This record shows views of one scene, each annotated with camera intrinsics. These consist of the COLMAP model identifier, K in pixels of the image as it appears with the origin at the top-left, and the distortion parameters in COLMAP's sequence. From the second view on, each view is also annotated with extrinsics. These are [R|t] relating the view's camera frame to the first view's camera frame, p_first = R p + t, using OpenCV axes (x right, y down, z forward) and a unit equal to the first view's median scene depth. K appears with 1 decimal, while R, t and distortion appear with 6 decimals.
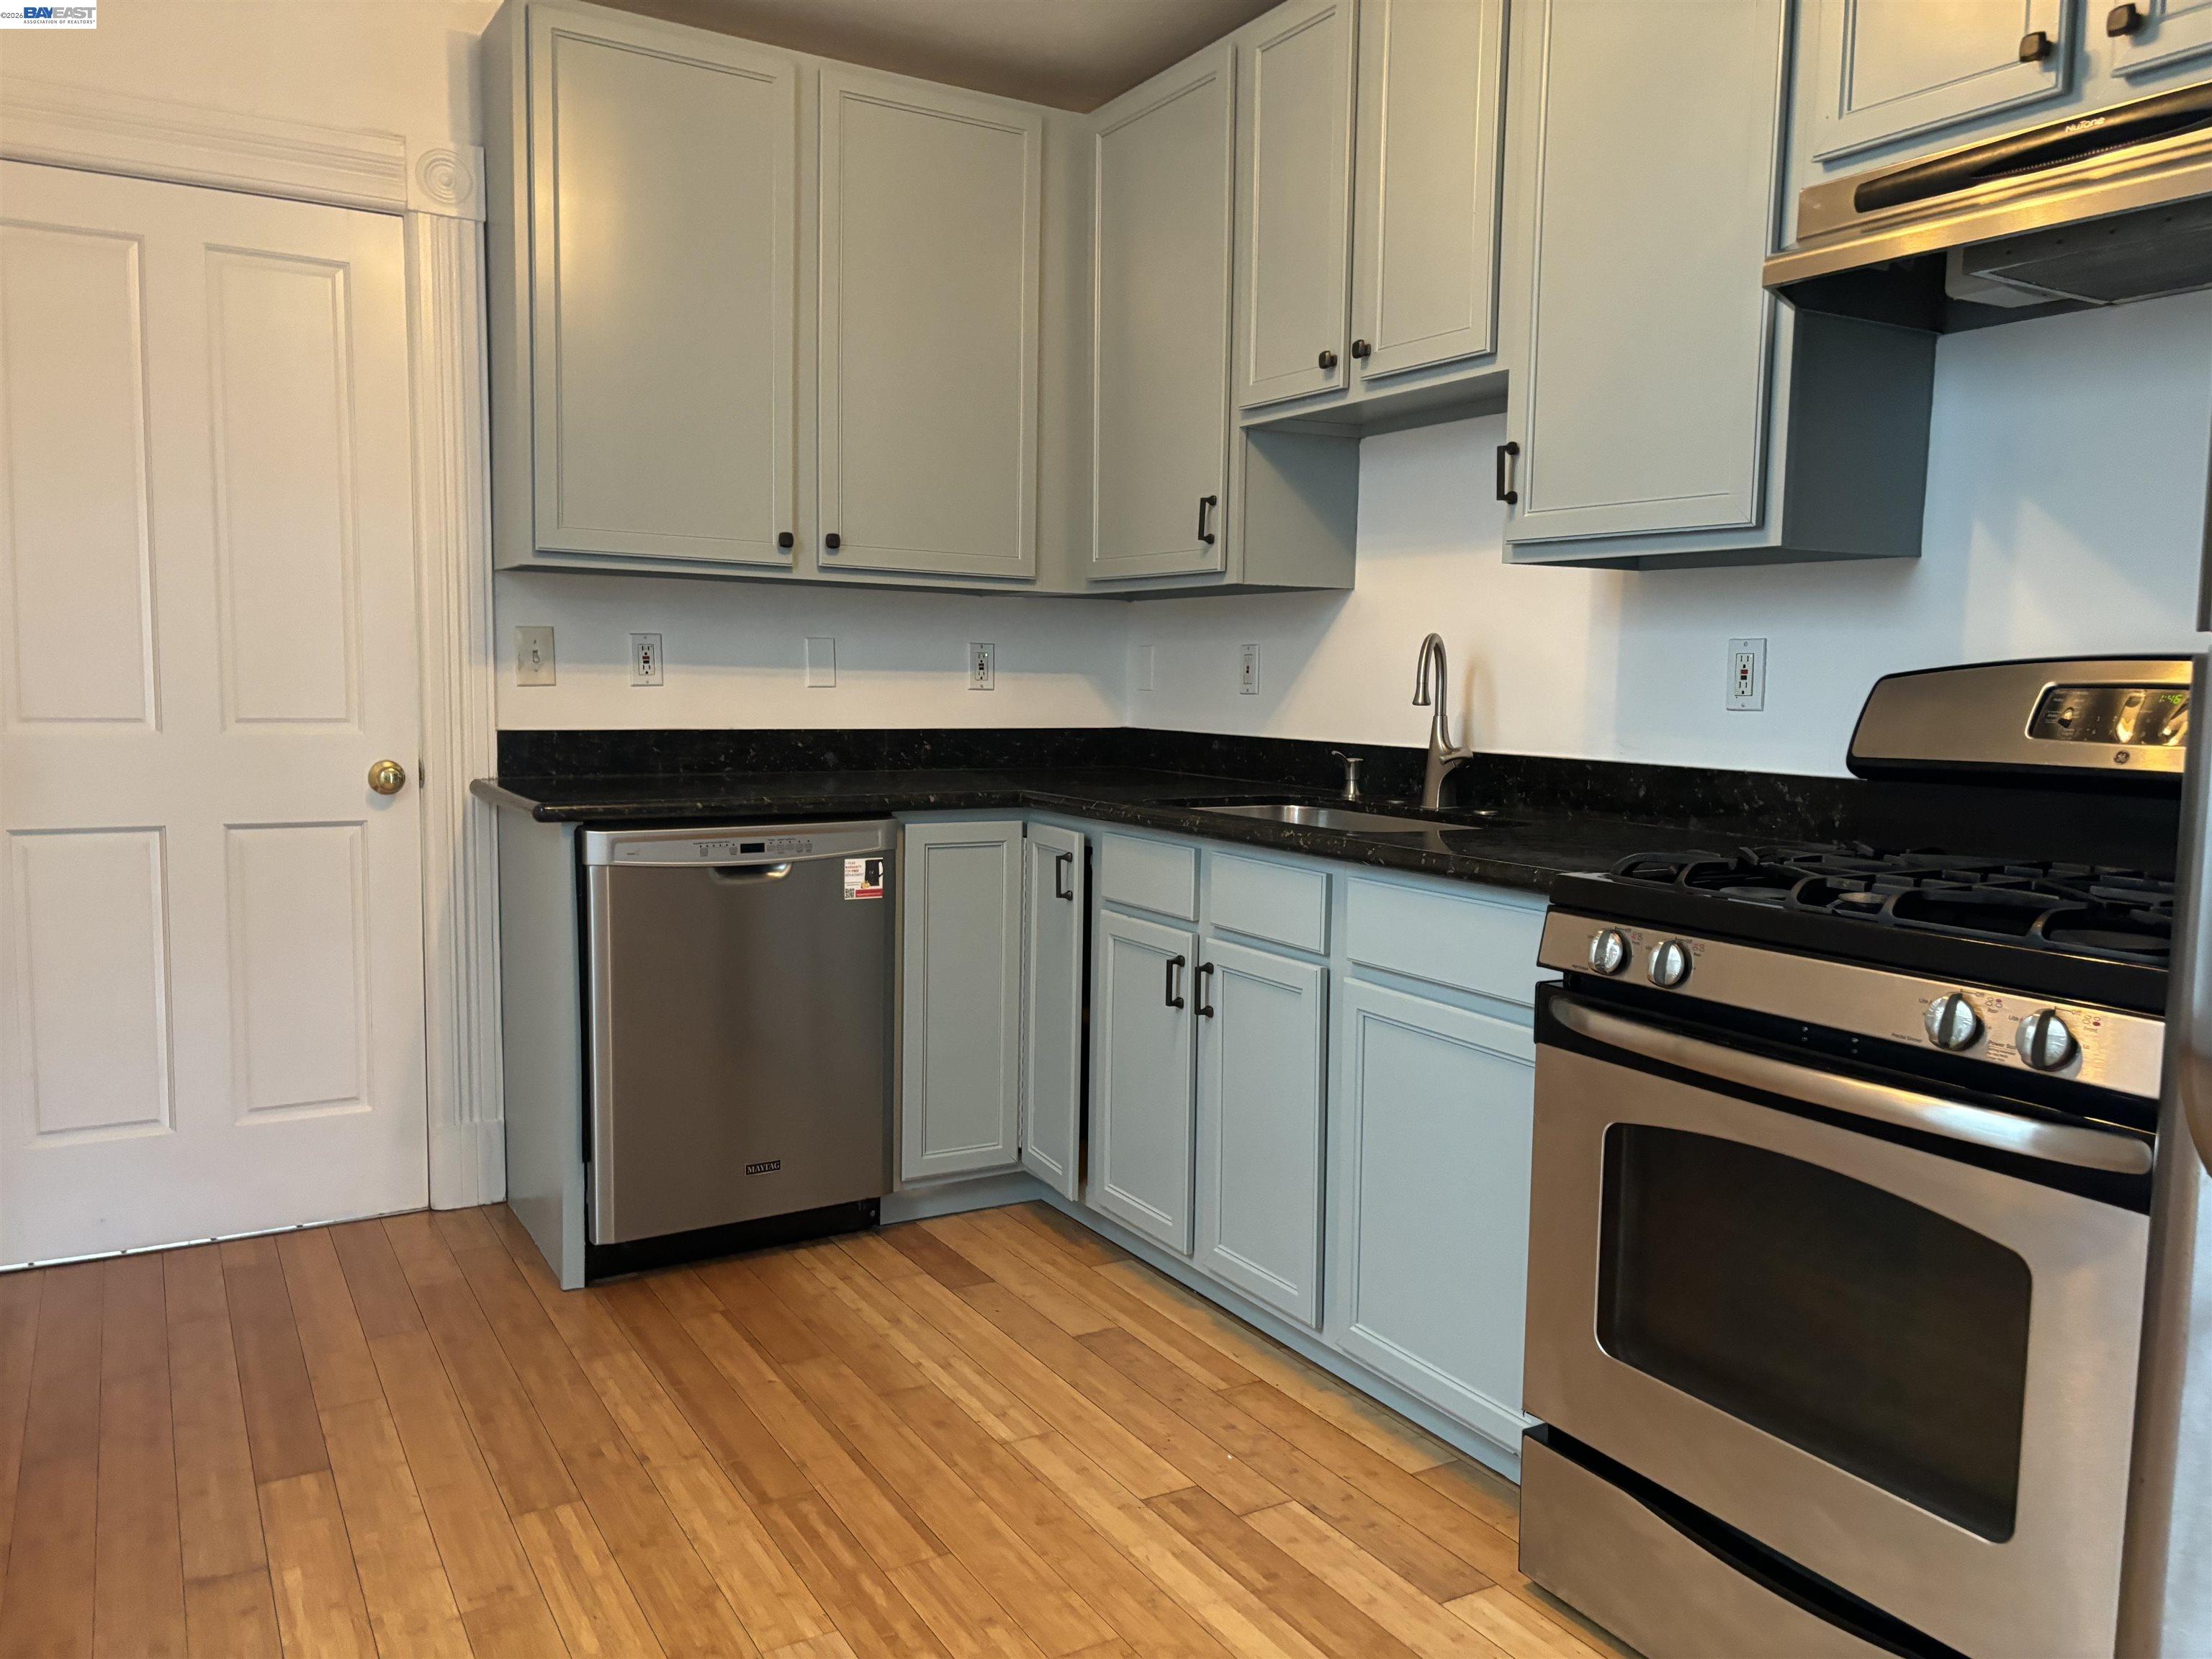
lens RADIAL K [[1680.4, 0, 1114.4], [0, 1680.4, 818.4], [0, 0, 1]] dist [0.051122, -0.039635]
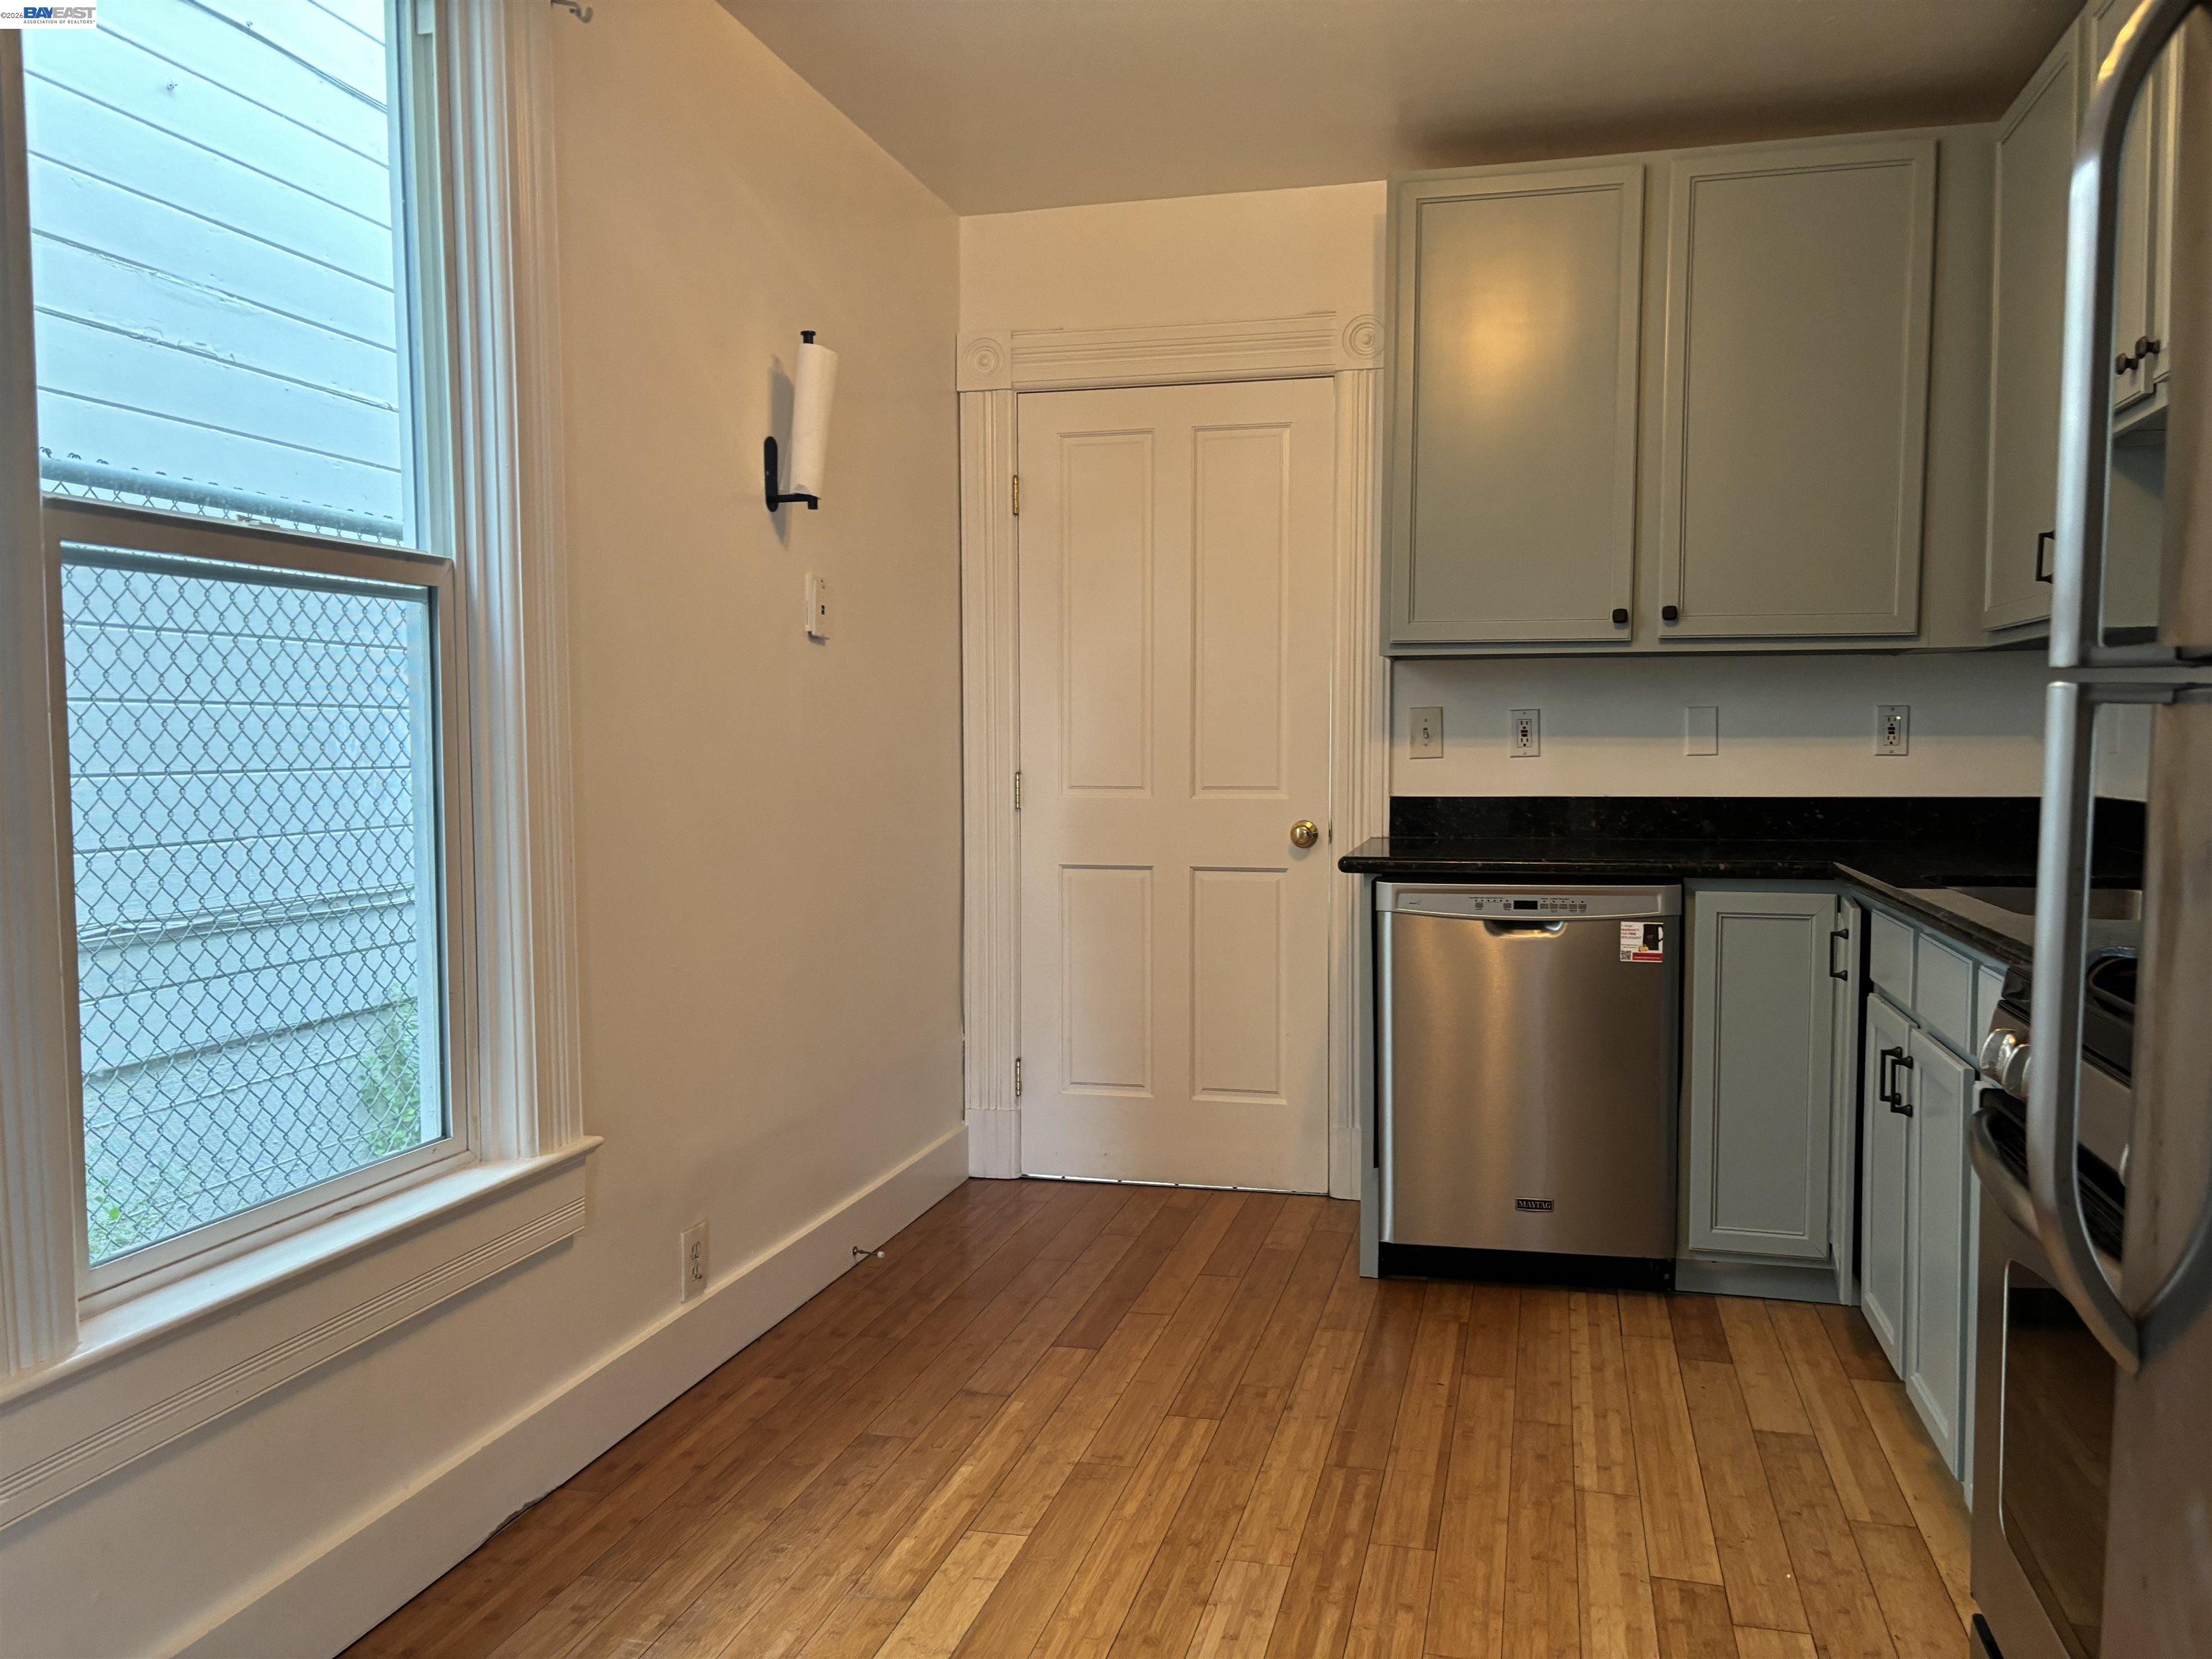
lens RADIAL K [[1680.4, 0, 1144.1], [0, 1680.4, 845.0], [0, 0, 1]] dist [0.051122, -0.039635]
pose [[0.715623, 0.025562, -0.698018, 0.362367], [-0.044986, 0.998942, -0.009538, 0.000393], [0.697036, 0.038226, 0.716016, 0.052844]]
